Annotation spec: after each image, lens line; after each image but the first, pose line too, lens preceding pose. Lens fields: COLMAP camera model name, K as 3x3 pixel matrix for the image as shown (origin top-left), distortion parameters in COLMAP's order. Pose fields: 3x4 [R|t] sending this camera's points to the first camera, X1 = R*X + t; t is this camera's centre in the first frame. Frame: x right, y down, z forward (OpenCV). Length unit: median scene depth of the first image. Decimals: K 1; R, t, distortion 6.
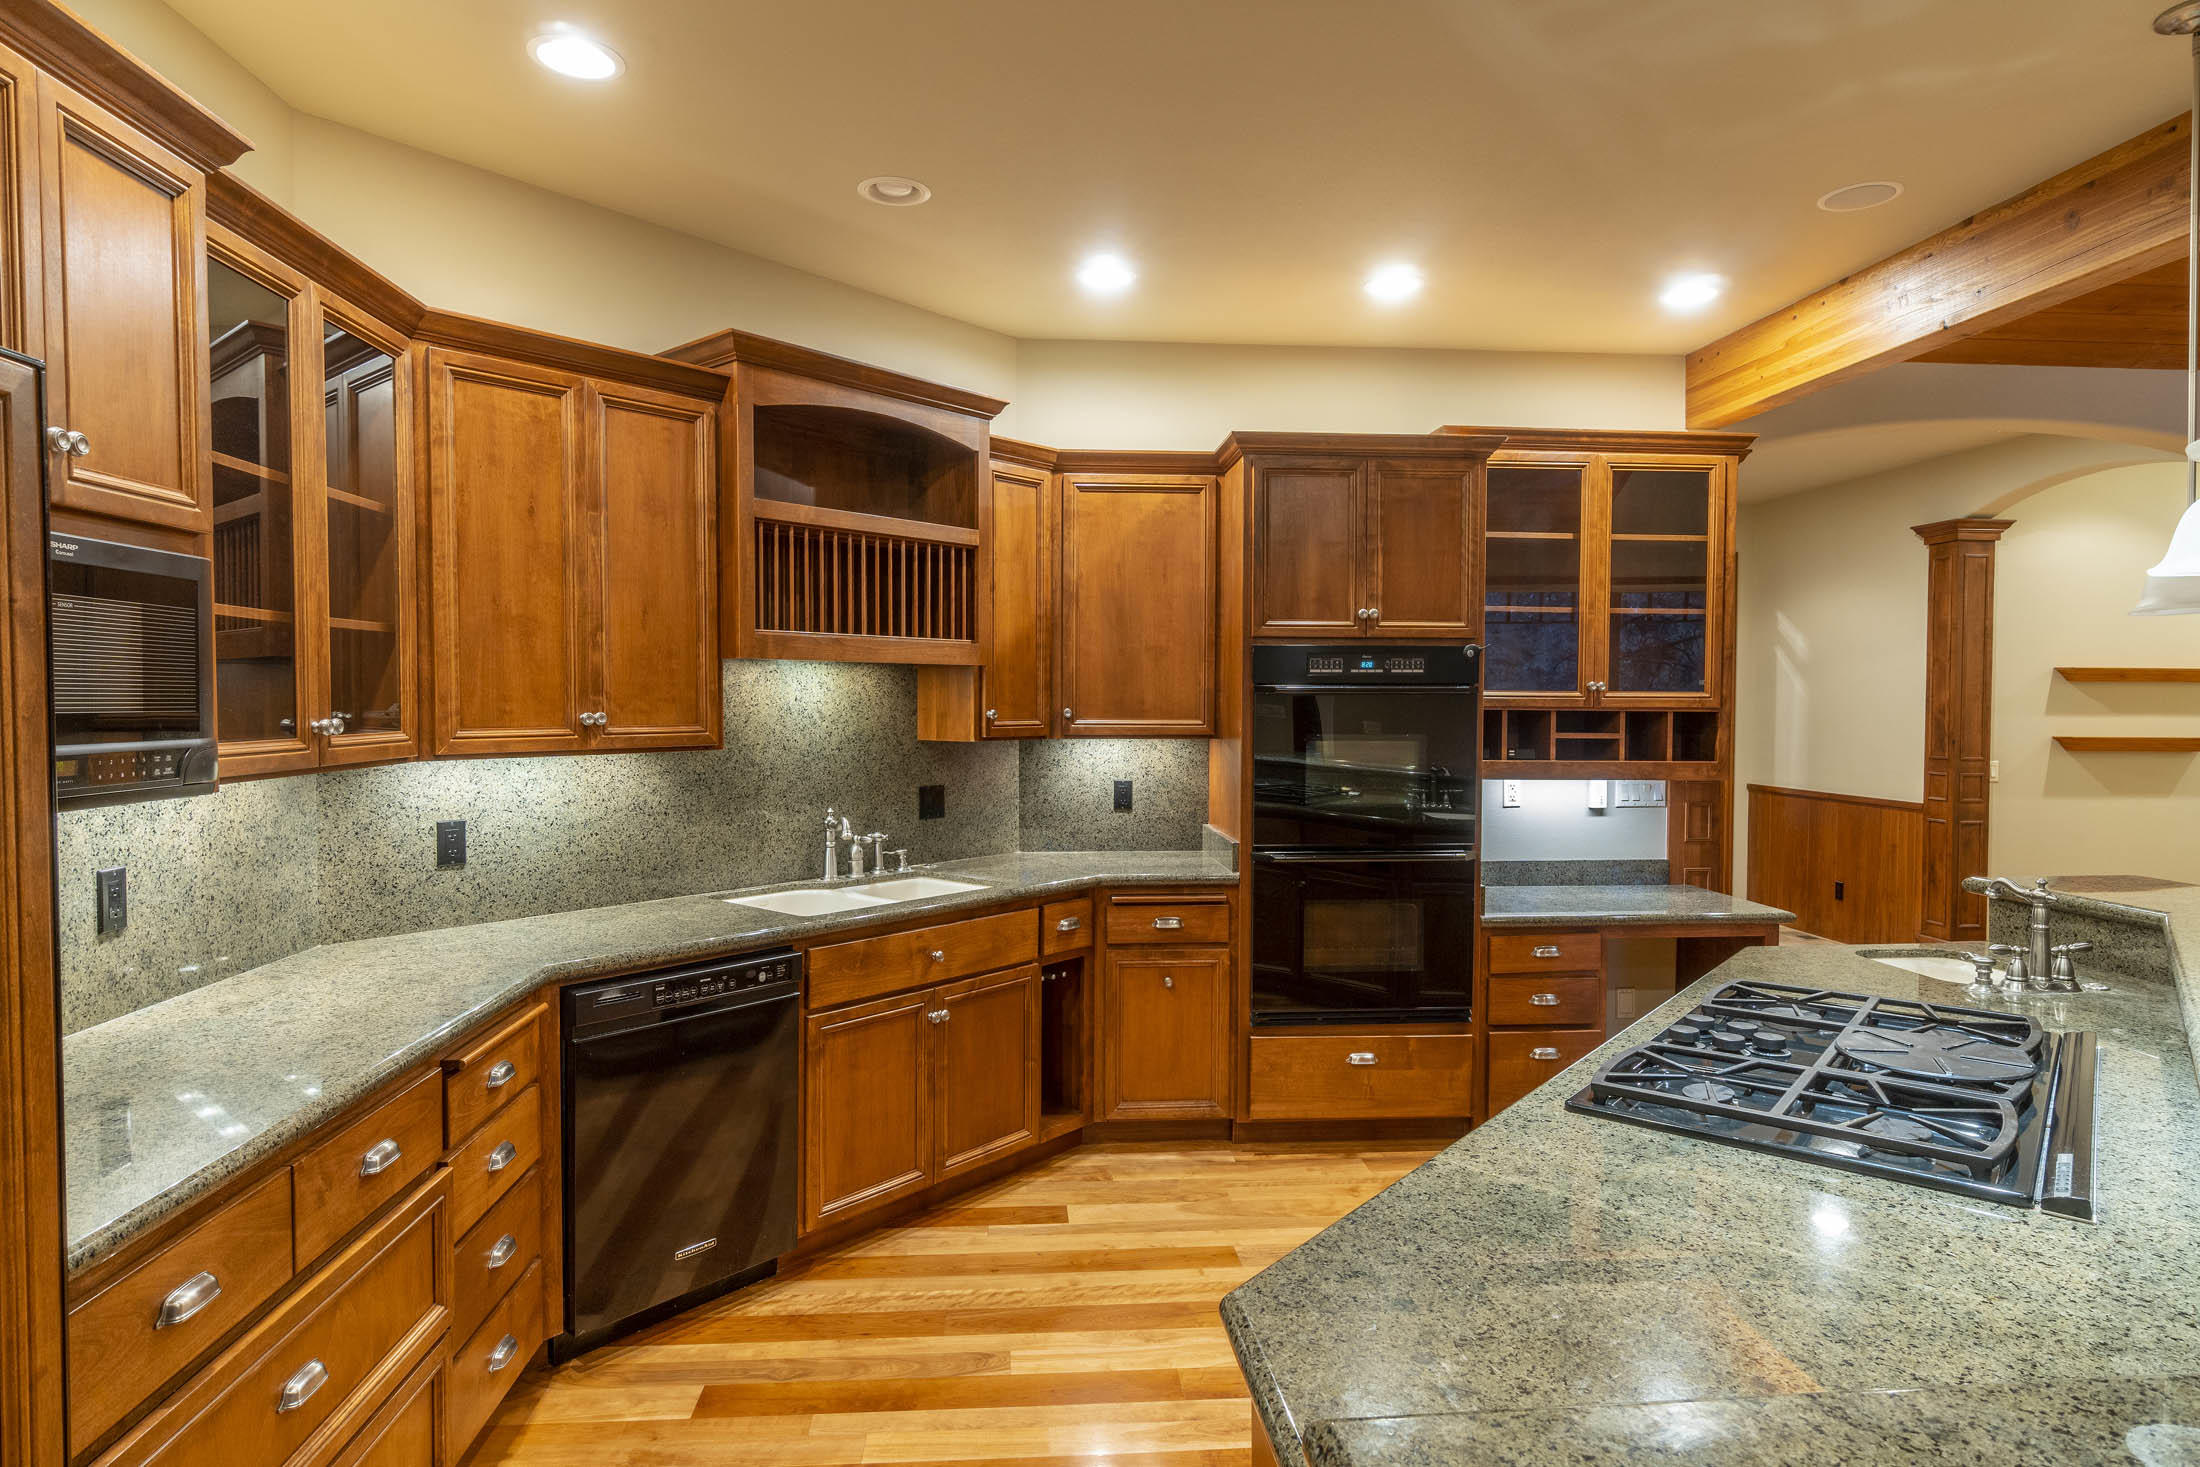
lens RADIAL K [[1252.3, 0, 1092.3], [0, 1252.3, 731.2], [0, 0, 1]] dist [0.002904, 0.000041]
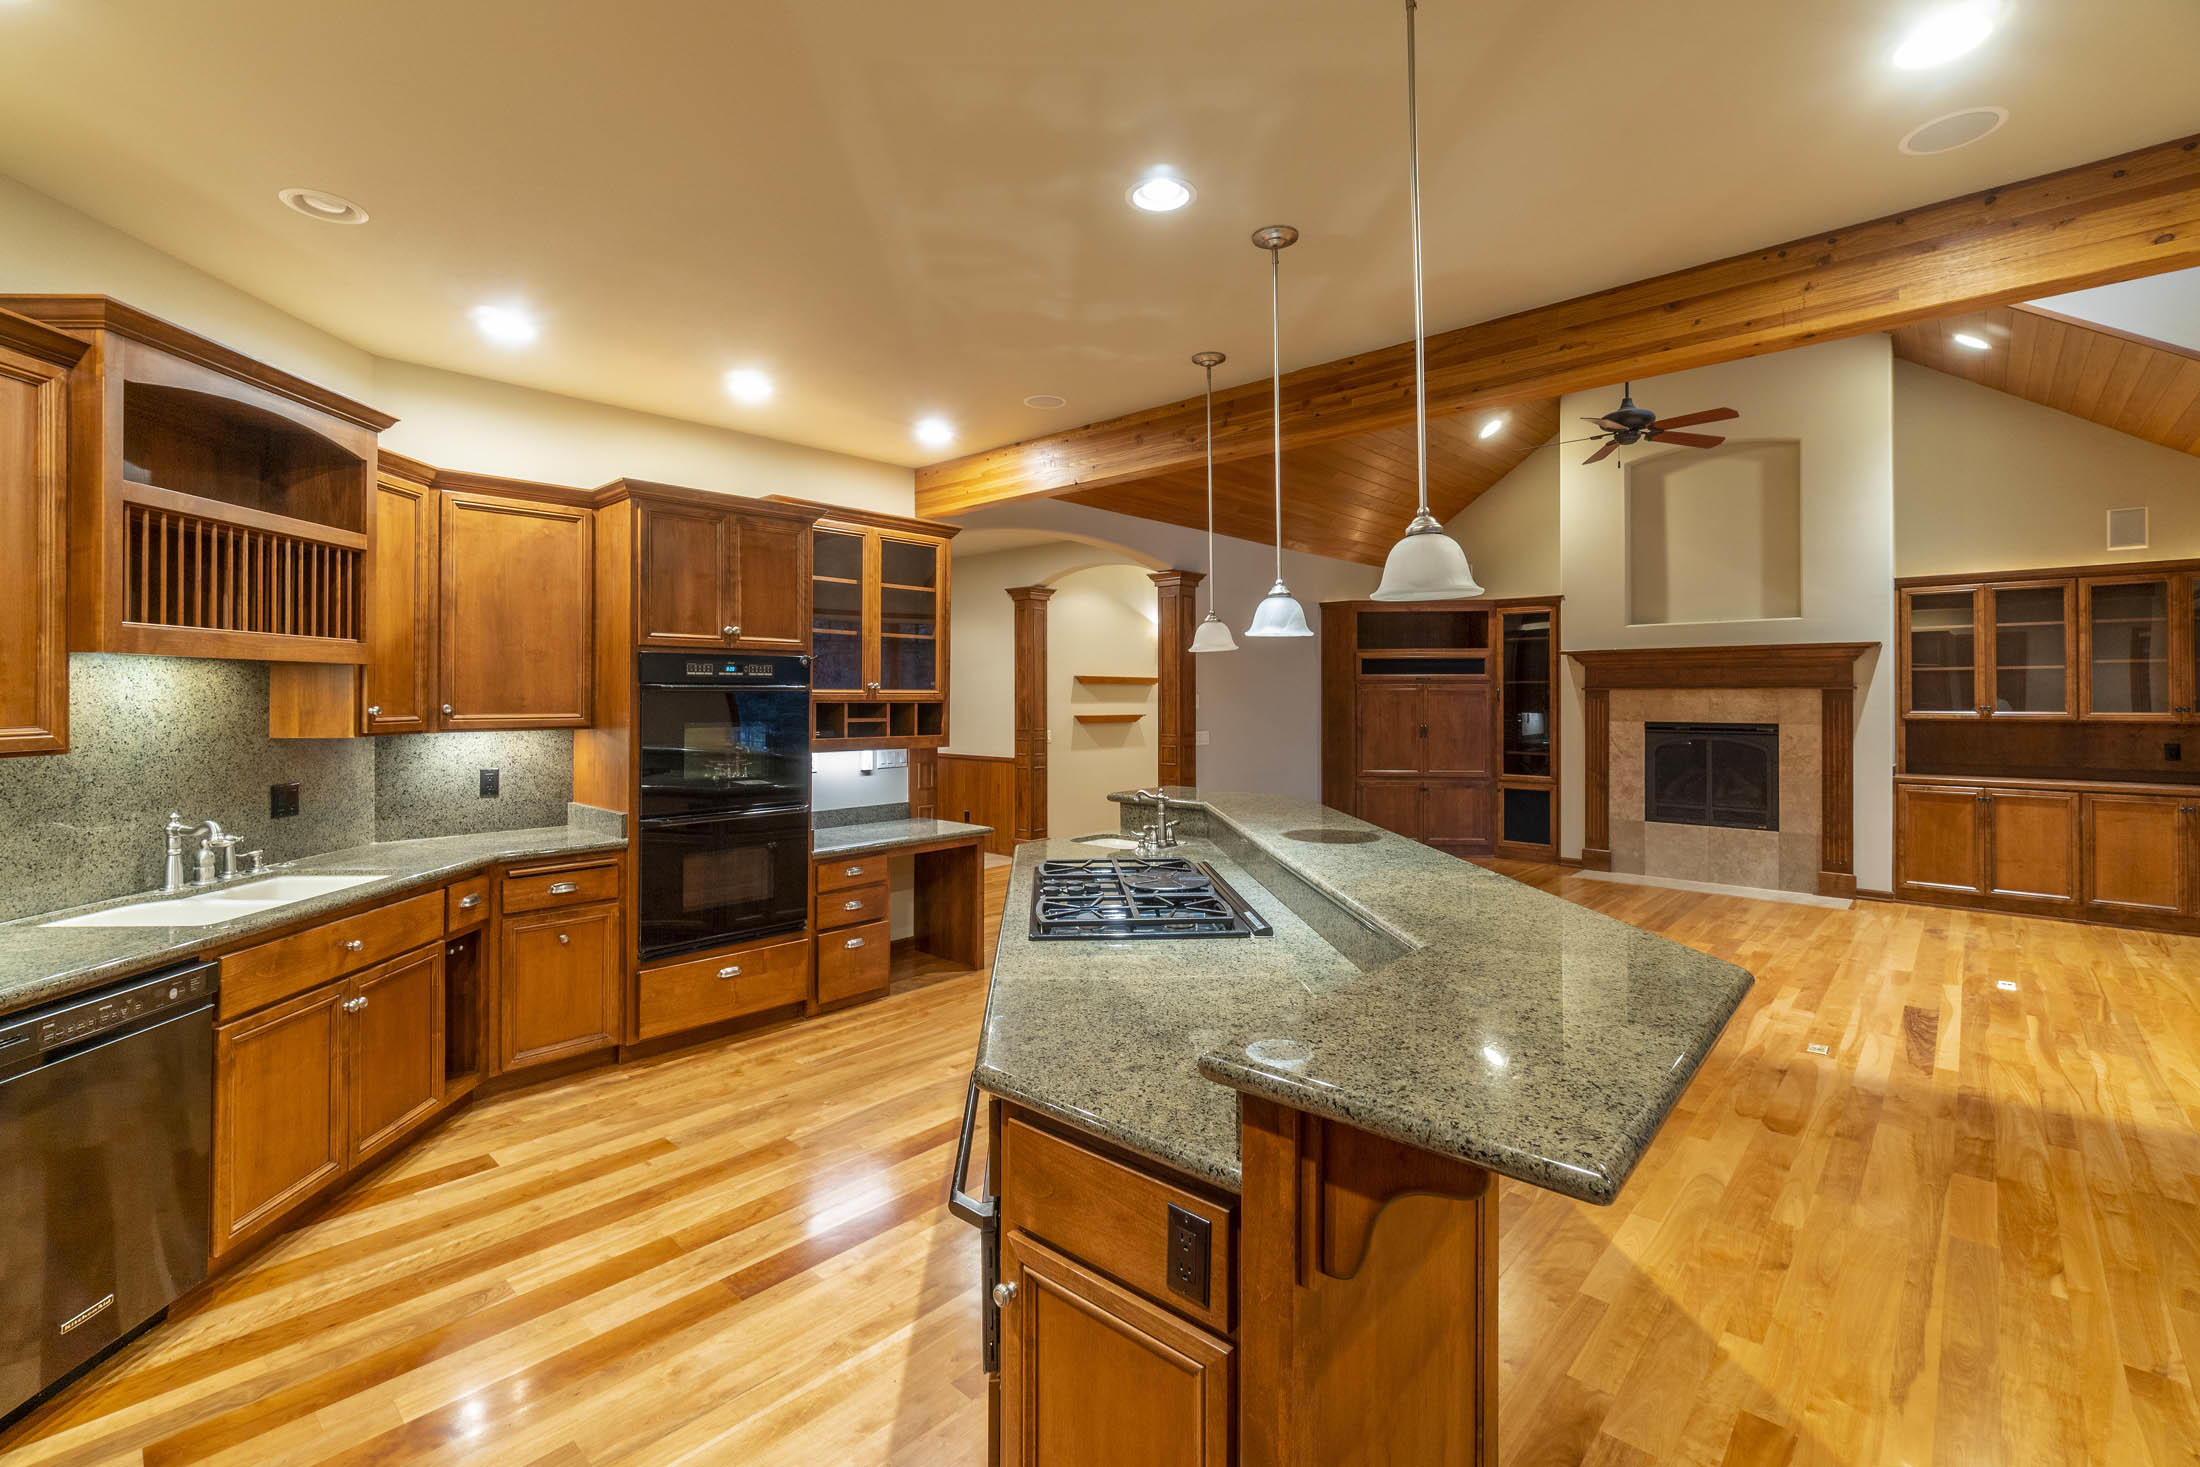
lens RADIAL K [[966.3, 0, 1110.2], [0, 966.3, 686.3], [0, 0, 1]] dist [-0.003632, 0.000010]
pose [[0.727552, 0.003070, 0.686045, -0.188608], [0.020665, 0.999438, -0.026388, -0.000163], [-0.685741, 0.033376, 0.727080, -0.008452]]
